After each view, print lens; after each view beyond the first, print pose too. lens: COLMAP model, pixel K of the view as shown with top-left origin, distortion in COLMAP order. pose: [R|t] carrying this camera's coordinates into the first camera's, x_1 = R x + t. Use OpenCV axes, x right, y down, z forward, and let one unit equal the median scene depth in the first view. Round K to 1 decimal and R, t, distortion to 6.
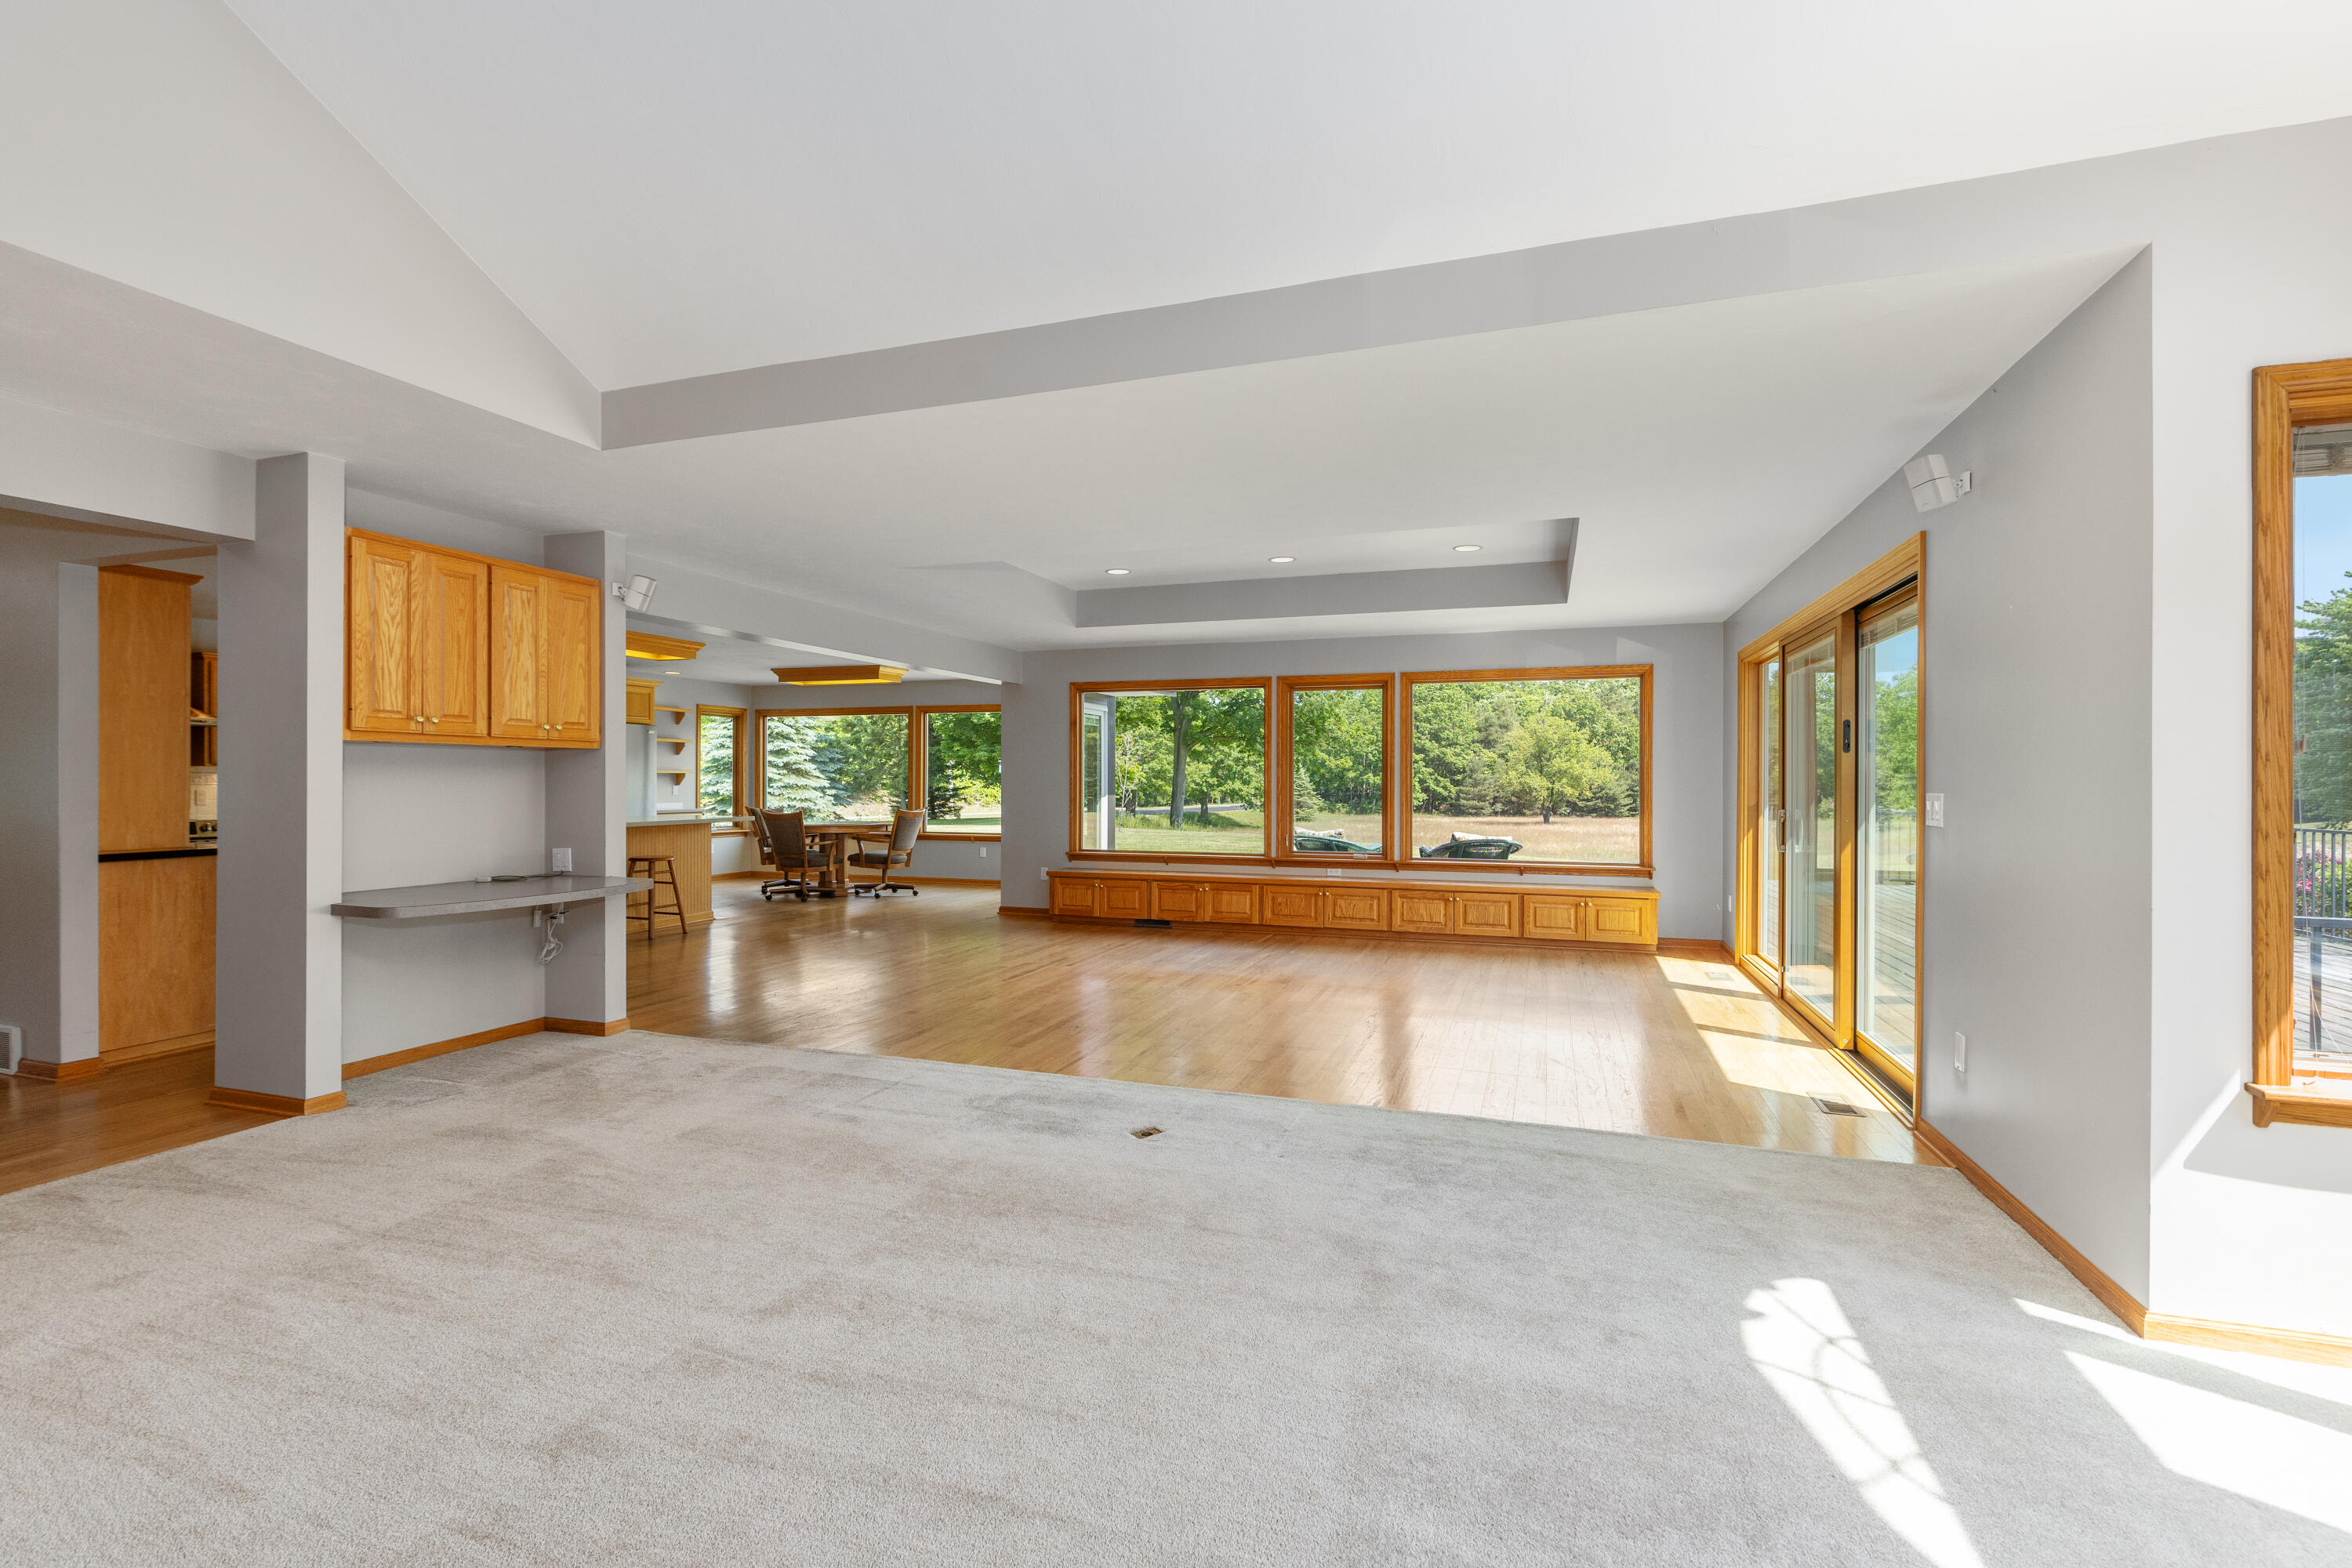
lens RADIAL K [[1046.3, 0, 1179.8], [0, 1046.3, 791.5], [0, 0, 1]] dist [-0.005259, -0.000817]
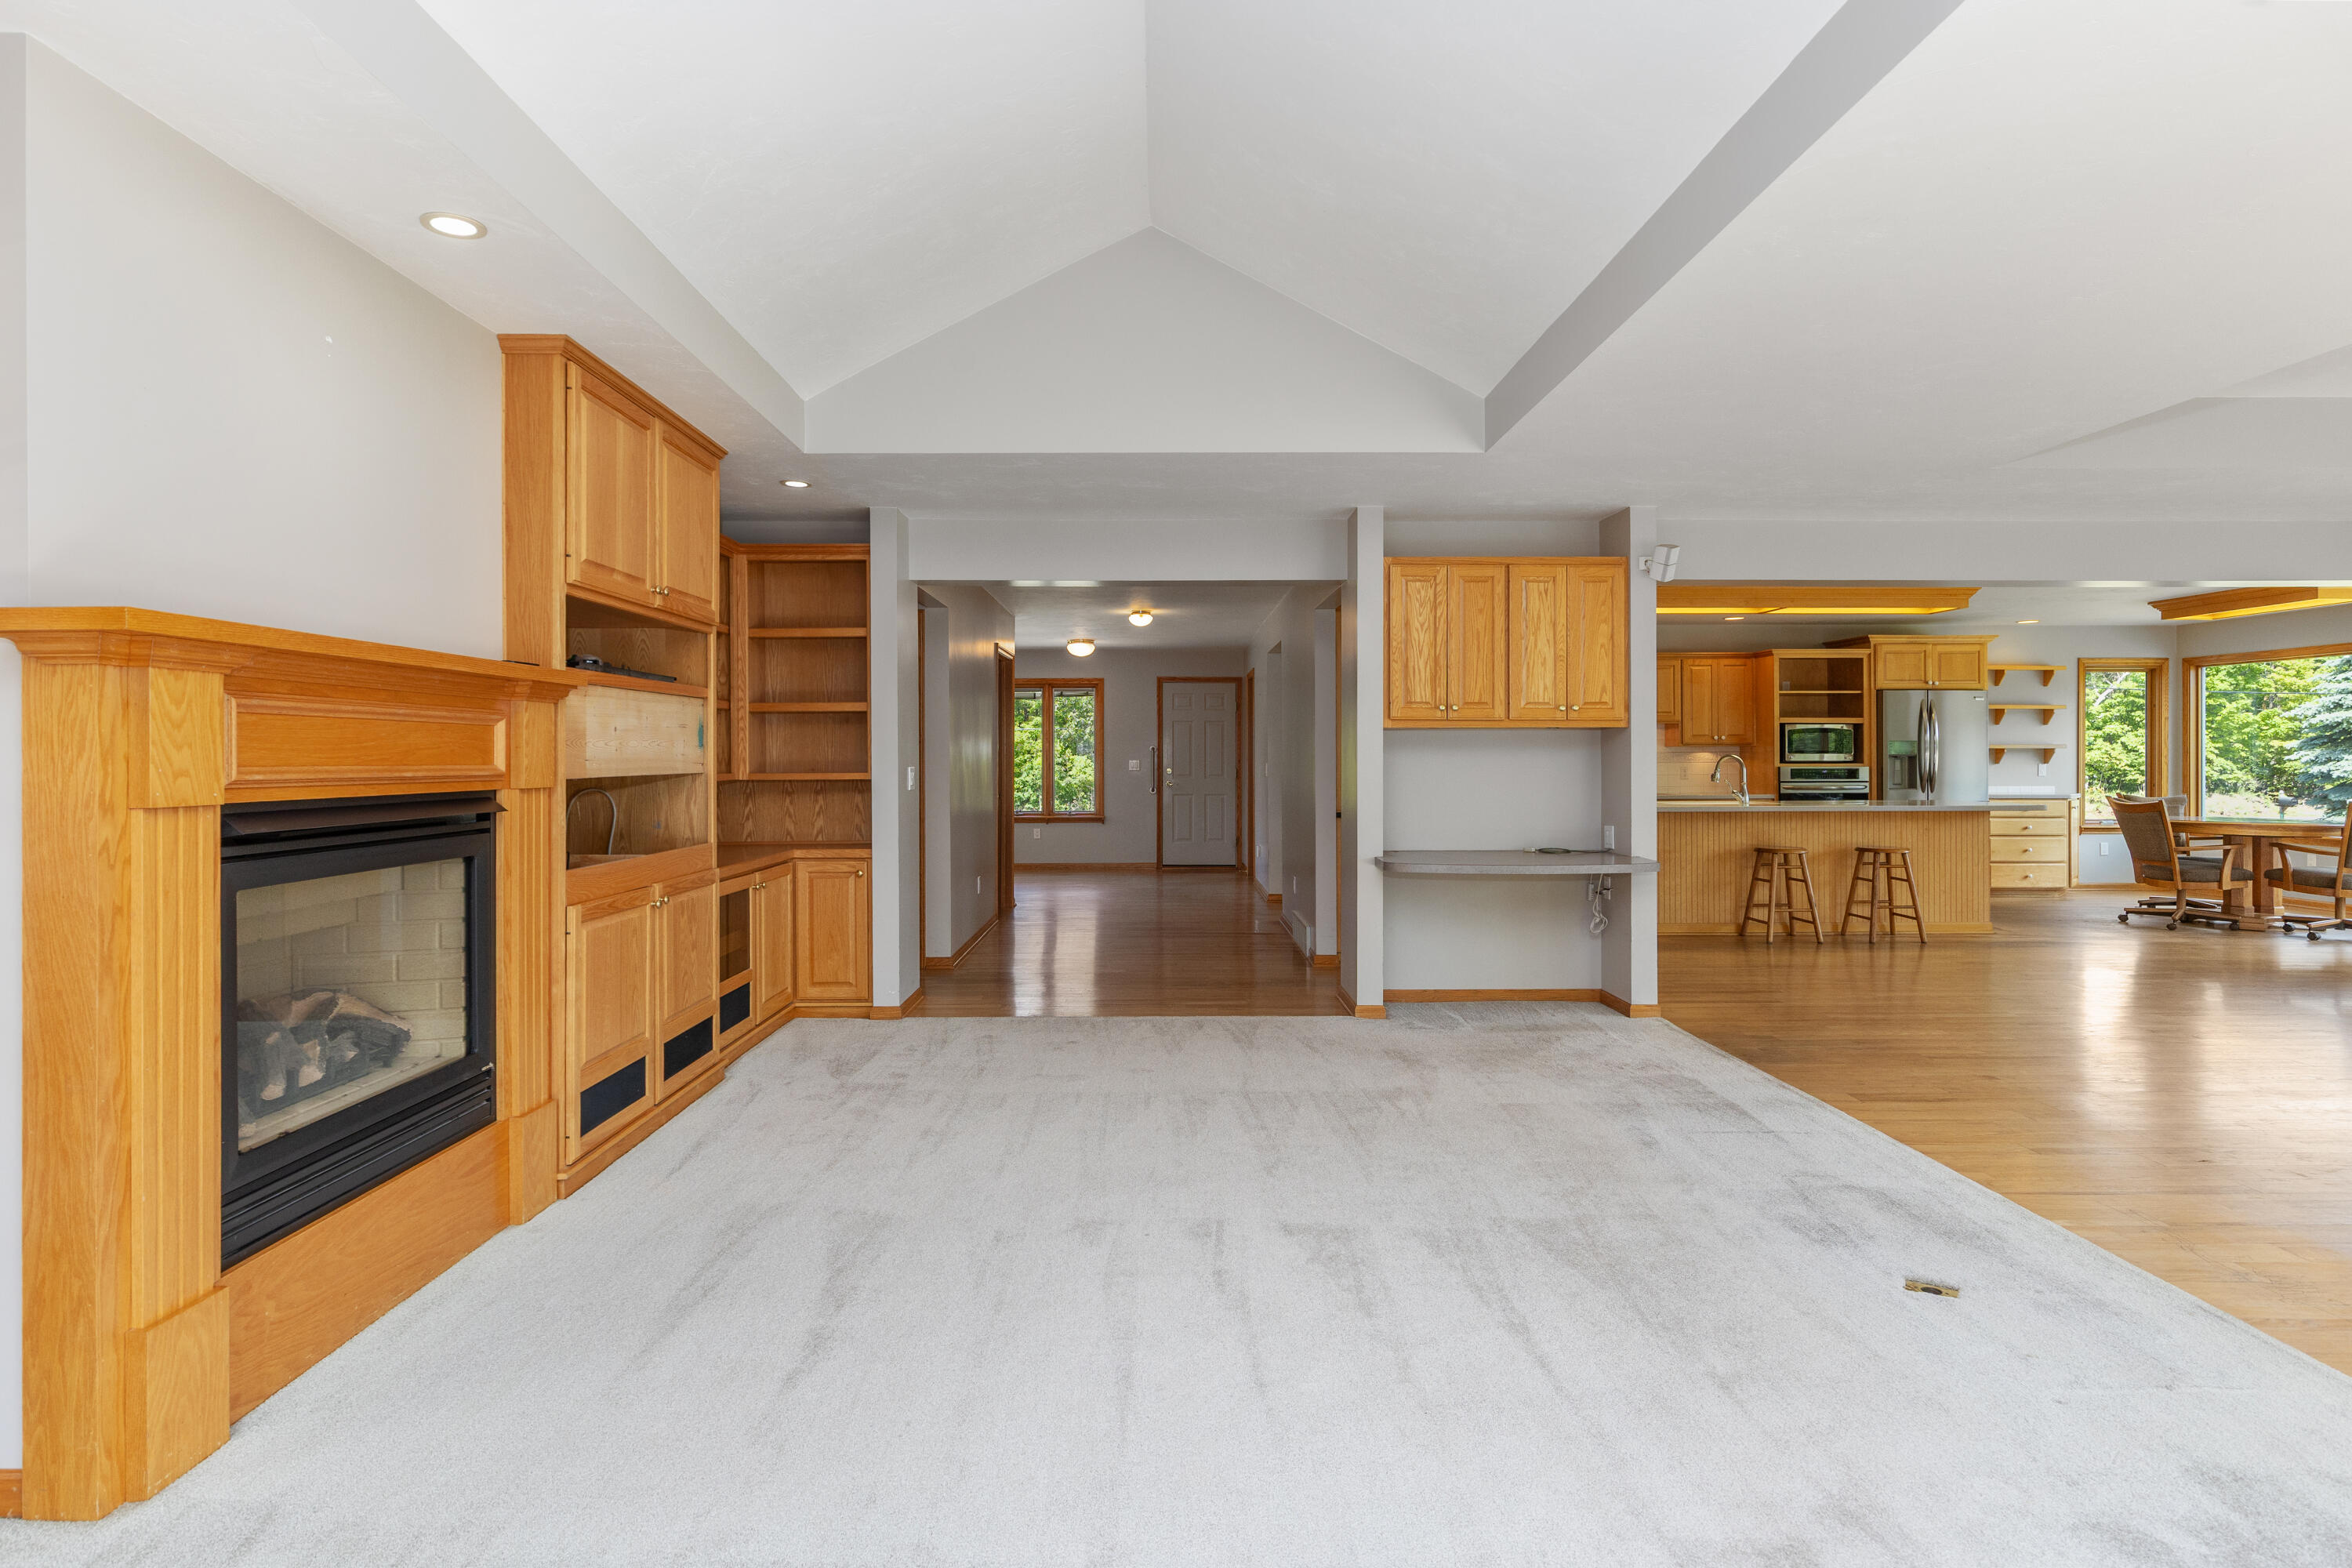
lens RADIAL K [[1218.2, 0, 1179.1], [0, 1218.2, 763.3], [0, 0, 1]] dist [-0.017823, 0.000613]
pose [[0.335059, 0.002200, -0.942195, 0.450239], [-0.007483, 0.999972, -0.000326, -0.003317], [0.942167, 0.007160, 0.335066, 0.245285]]
